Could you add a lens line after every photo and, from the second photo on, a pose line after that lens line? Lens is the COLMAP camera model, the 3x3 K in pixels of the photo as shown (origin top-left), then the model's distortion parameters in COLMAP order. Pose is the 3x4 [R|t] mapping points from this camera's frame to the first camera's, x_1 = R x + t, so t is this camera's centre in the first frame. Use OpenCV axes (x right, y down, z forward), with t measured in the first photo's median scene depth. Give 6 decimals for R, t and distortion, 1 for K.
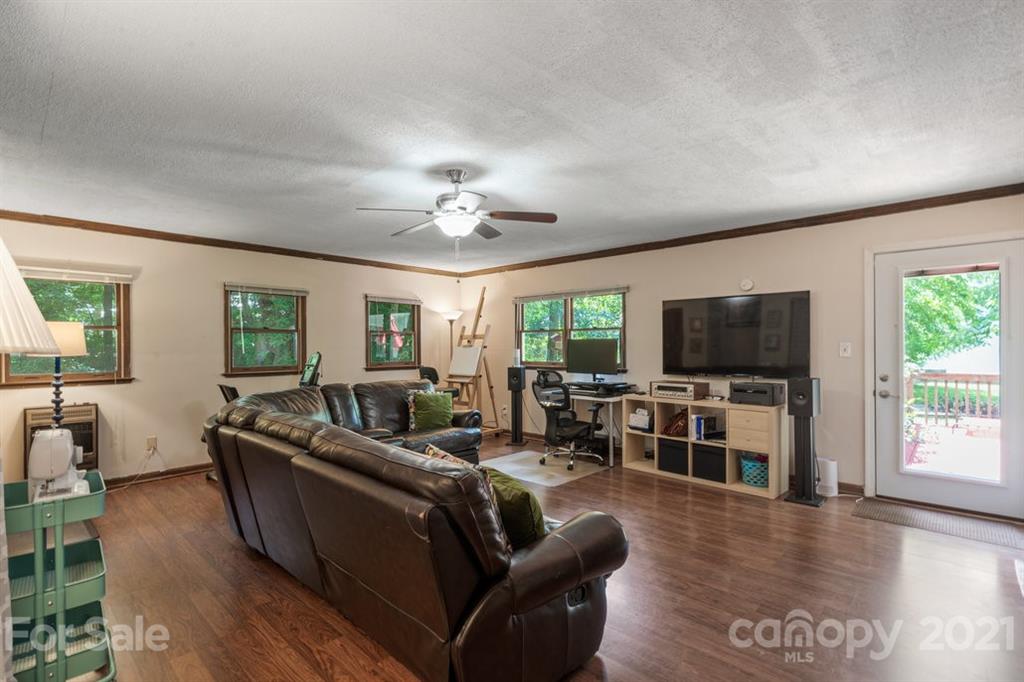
lens RADIAL K [[483.6, 0, 507.1], [0, 483.6, 344.7], [0, 0, 1]] dist [-0.002308, 0.000224]
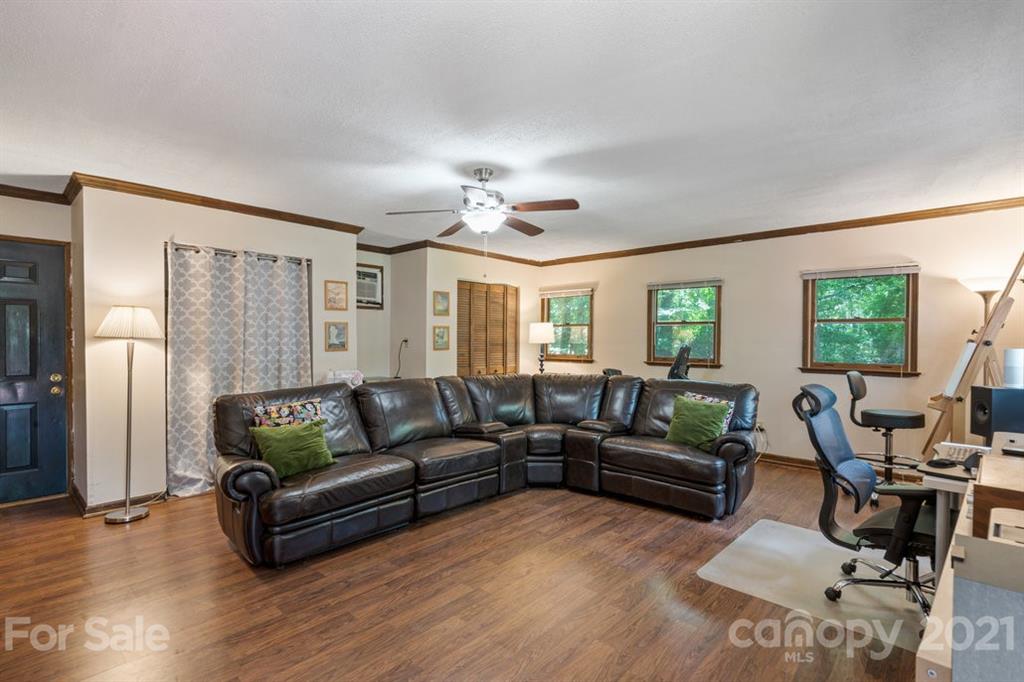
lens RADIAL K [[483.6, 0, 507.1], [0, 483.6, 344.7], [0, 0, 1]] dist [-0.002308, 0.000224]
pose [[0.009611, 0.017952, -0.999793, 0.645599], [-0.003234, 0.999834, 0.017922, -0.001171], [0.999949, 0.003061, 0.009668, 0.716926]]
